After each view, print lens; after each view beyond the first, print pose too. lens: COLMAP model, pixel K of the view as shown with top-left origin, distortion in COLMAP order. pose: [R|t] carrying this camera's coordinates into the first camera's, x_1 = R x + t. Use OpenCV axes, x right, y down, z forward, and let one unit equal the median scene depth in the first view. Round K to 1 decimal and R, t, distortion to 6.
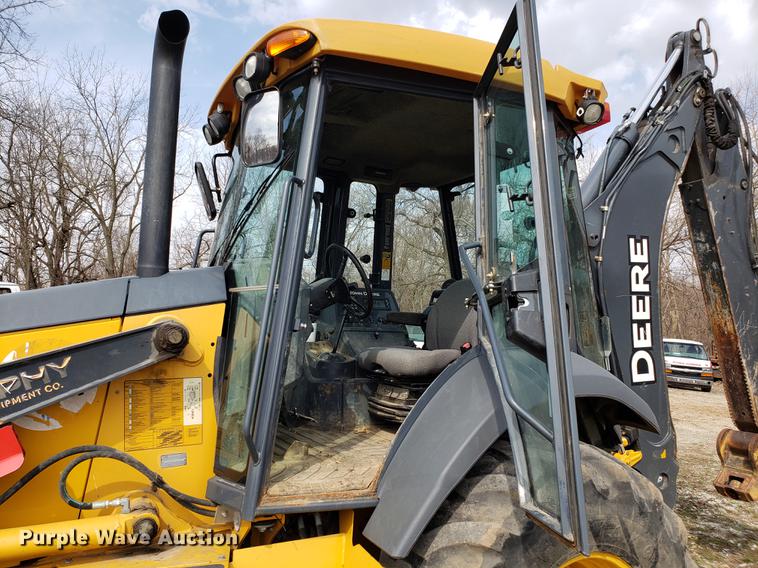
lens RADIAL K [[595.5, 0, 357.8], [0, 595.5, 291.2], [0, 0, 1]] dist [0.033477, -0.031860]
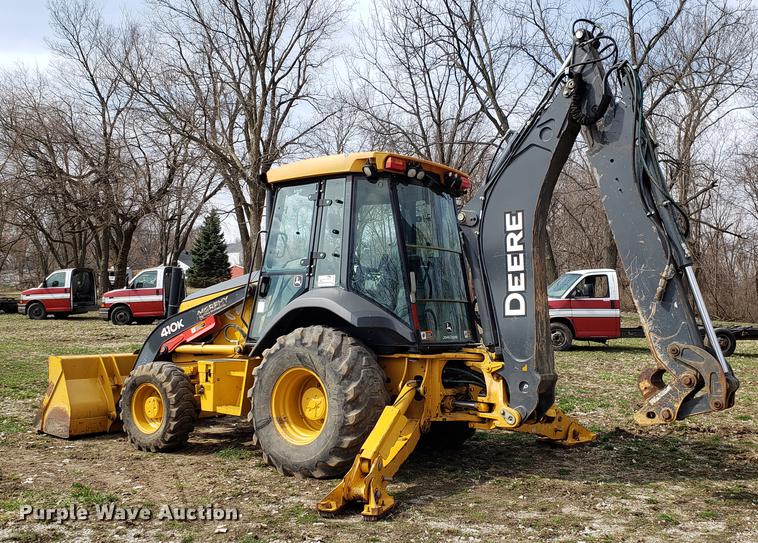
lens RADIAL K [[793.5, 0, 392.3], [0, 793.5, 258.8], [0, 0, 1]] dist [0.165609, 0.000000]
pose [[0.443924, -0.081336, -0.892365, 2.080269], [0.053885, 0.996493, -0.064021, 0.126996], [0.894443, -0.019664, 0.446750, -0.085280]]
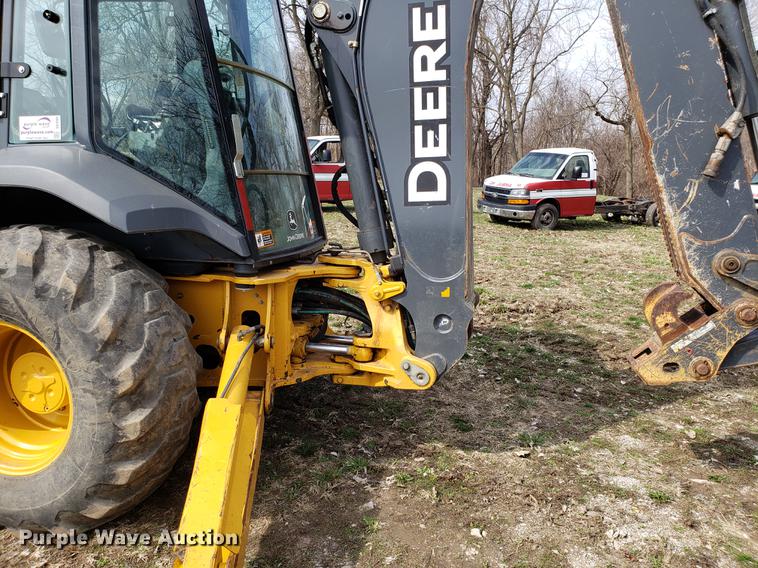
lens RADIAL K [[595.5, 0, 377.2], [0, 595.5, 286.0], [0, 0, 1]] dist [0.033477, -0.031860]
pose [[0.763708, 0.105266, -0.636922, 0.968069], [0.044241, 0.975762, 0.214314, 0.091480], [0.644044, -0.191852, 0.740540, 0.364910]]
